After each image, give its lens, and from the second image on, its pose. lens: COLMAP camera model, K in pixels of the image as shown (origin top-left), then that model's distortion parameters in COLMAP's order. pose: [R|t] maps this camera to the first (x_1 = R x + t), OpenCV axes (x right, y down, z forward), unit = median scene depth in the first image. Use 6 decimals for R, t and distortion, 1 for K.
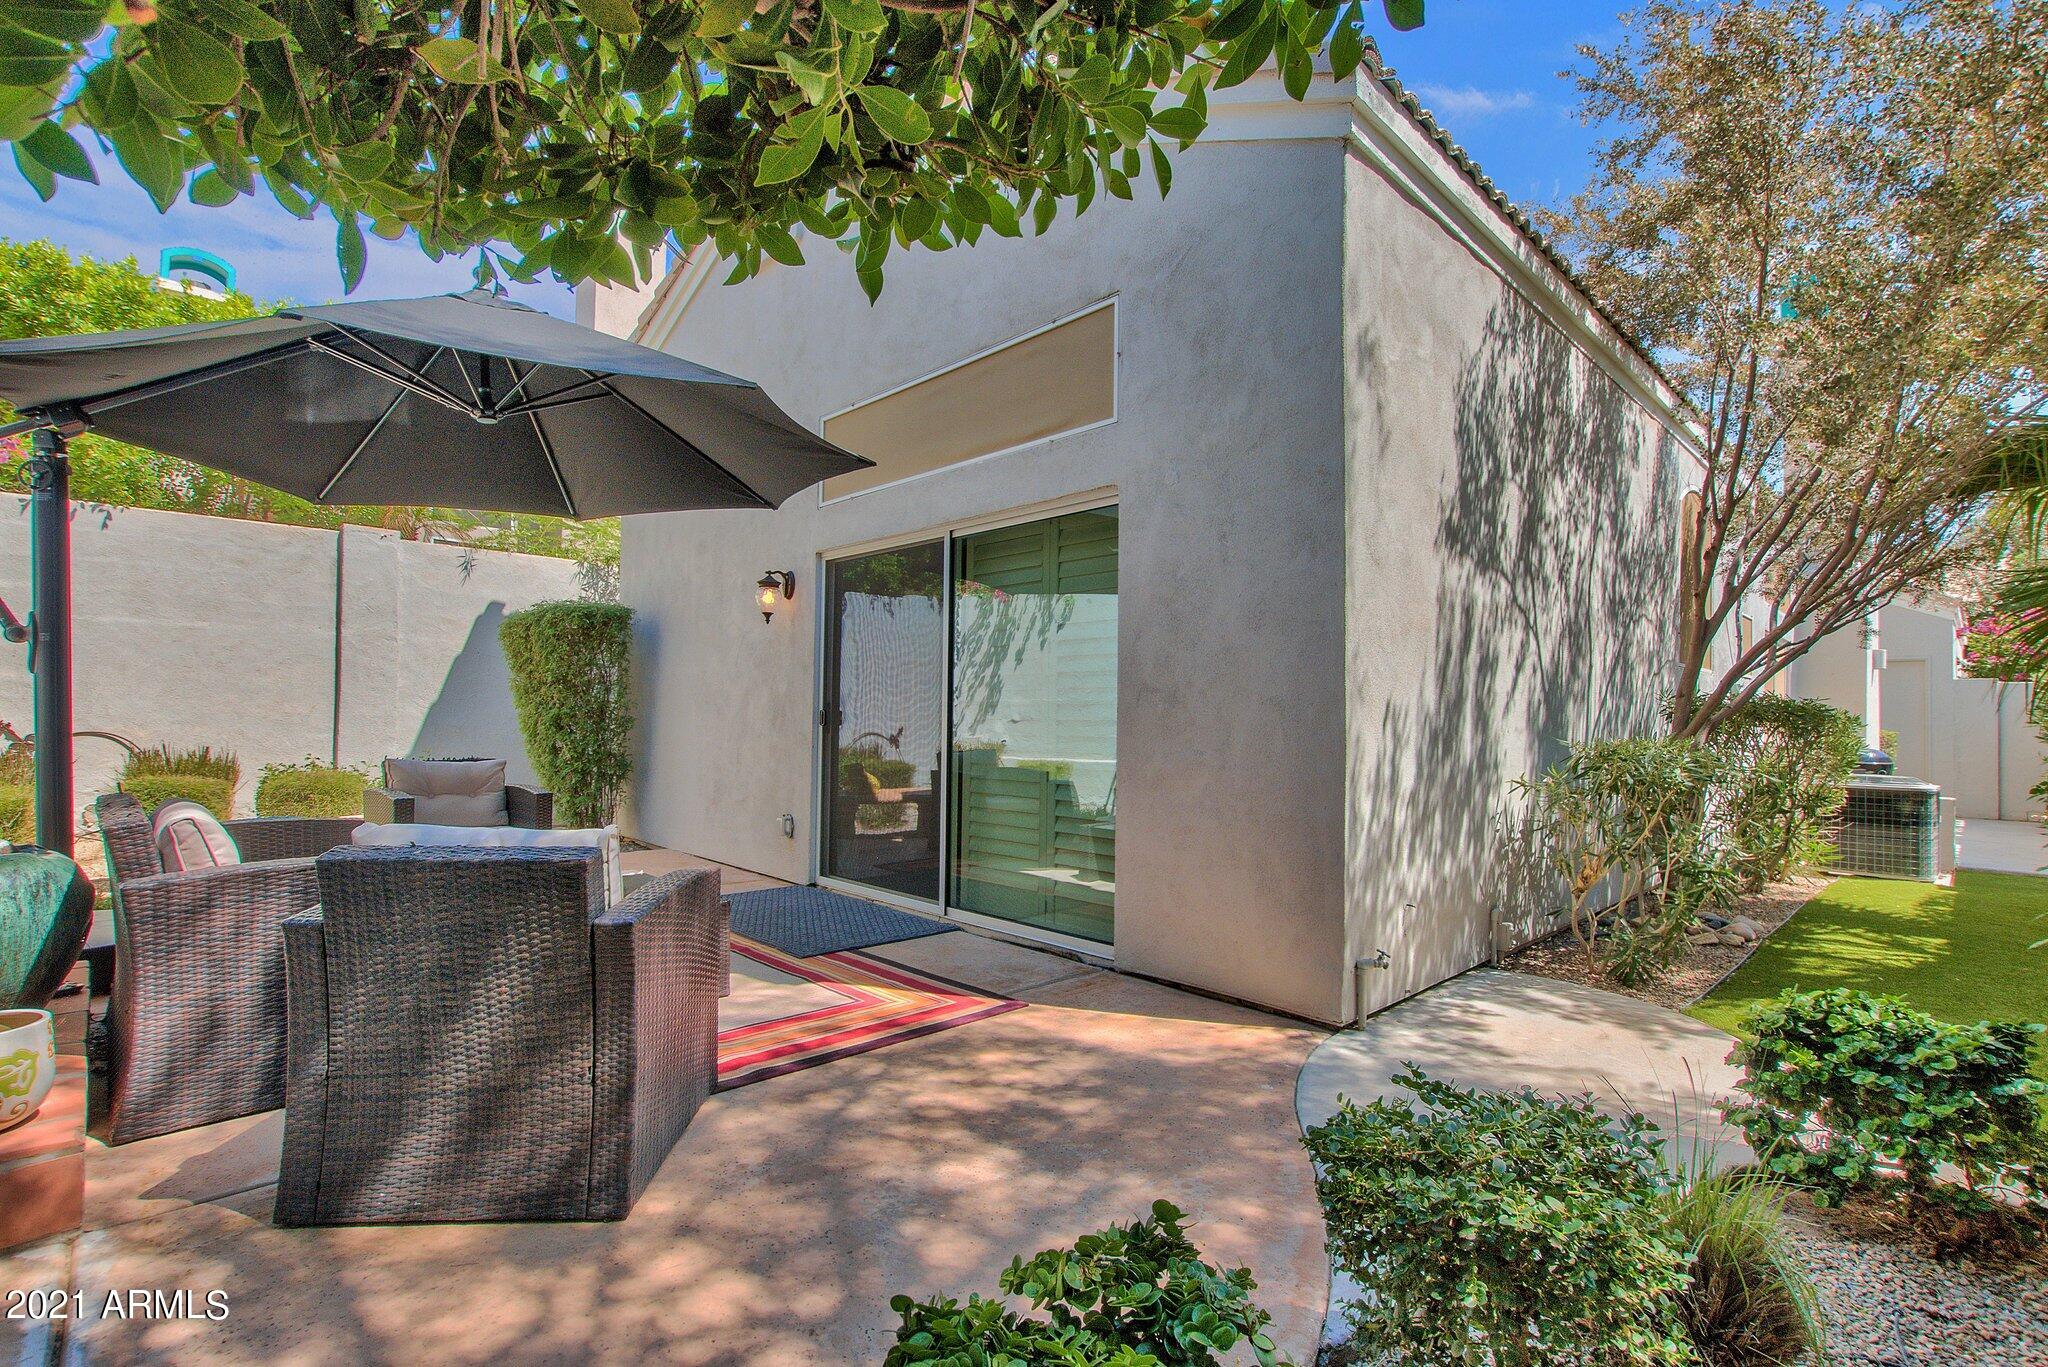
lens RADIAL K [[948.4, 0, 1029.0], [0, 948.4, 691.4], [0, 0, 1]] dist [-0.011540, 0.005255]
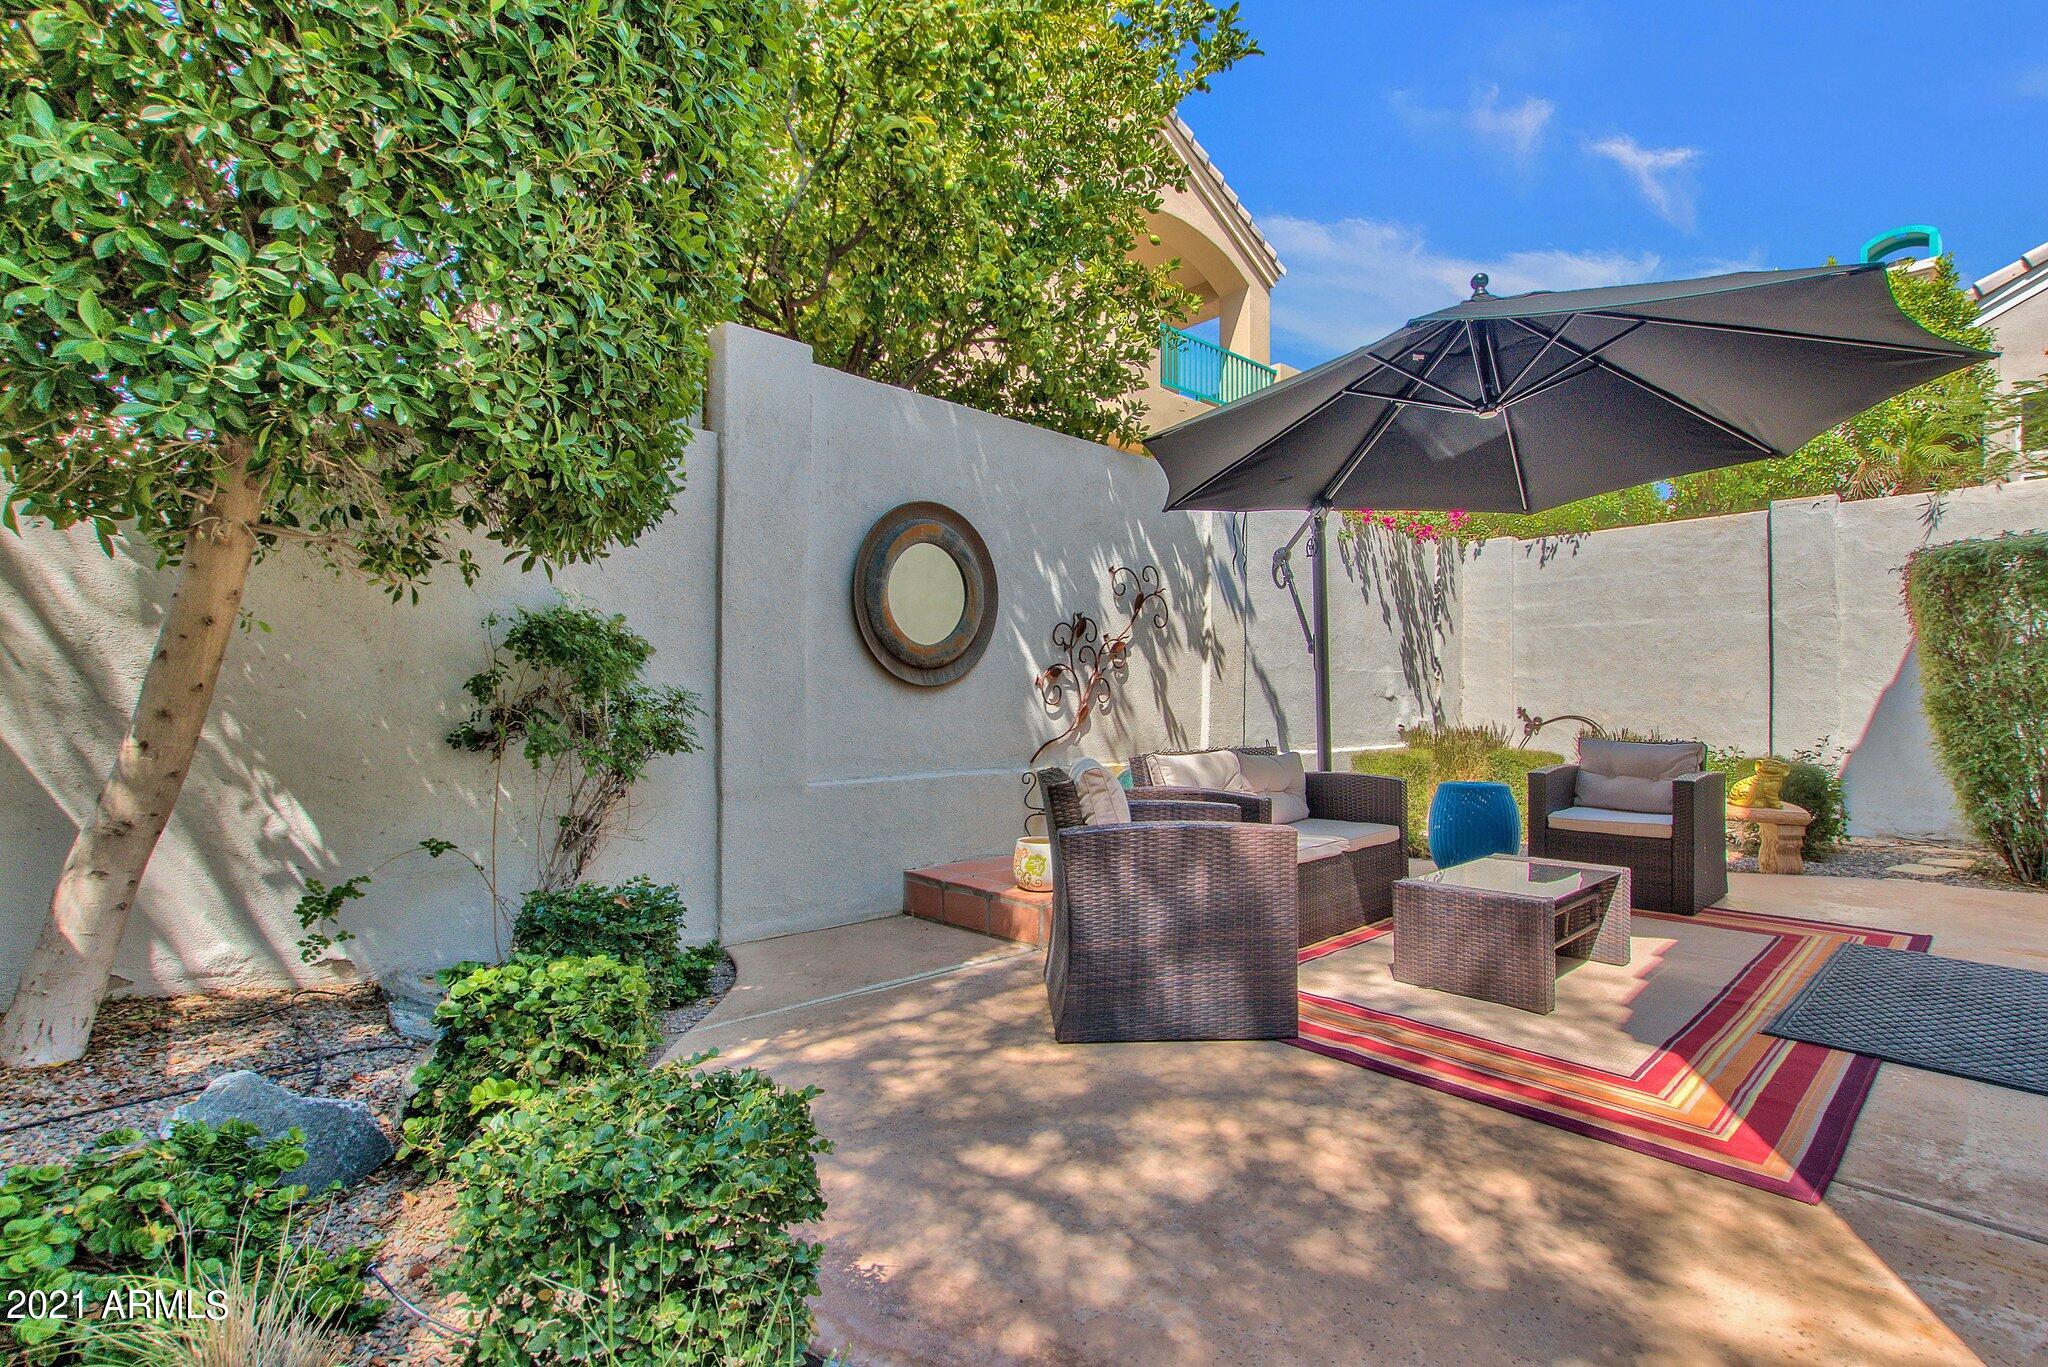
lens RADIAL K [[948.4, 0, 1029.1], [0, 948.4, 693.8], [0, 0, 1]] dist [-0.011540, 0.005255]
pose [[-0.010626, -0.021253, -0.999718, 0.465105], [0.027773, 0.999382, -0.021541, 0.034816], [0.999558, -0.027994, -0.010029, 0.488183]]
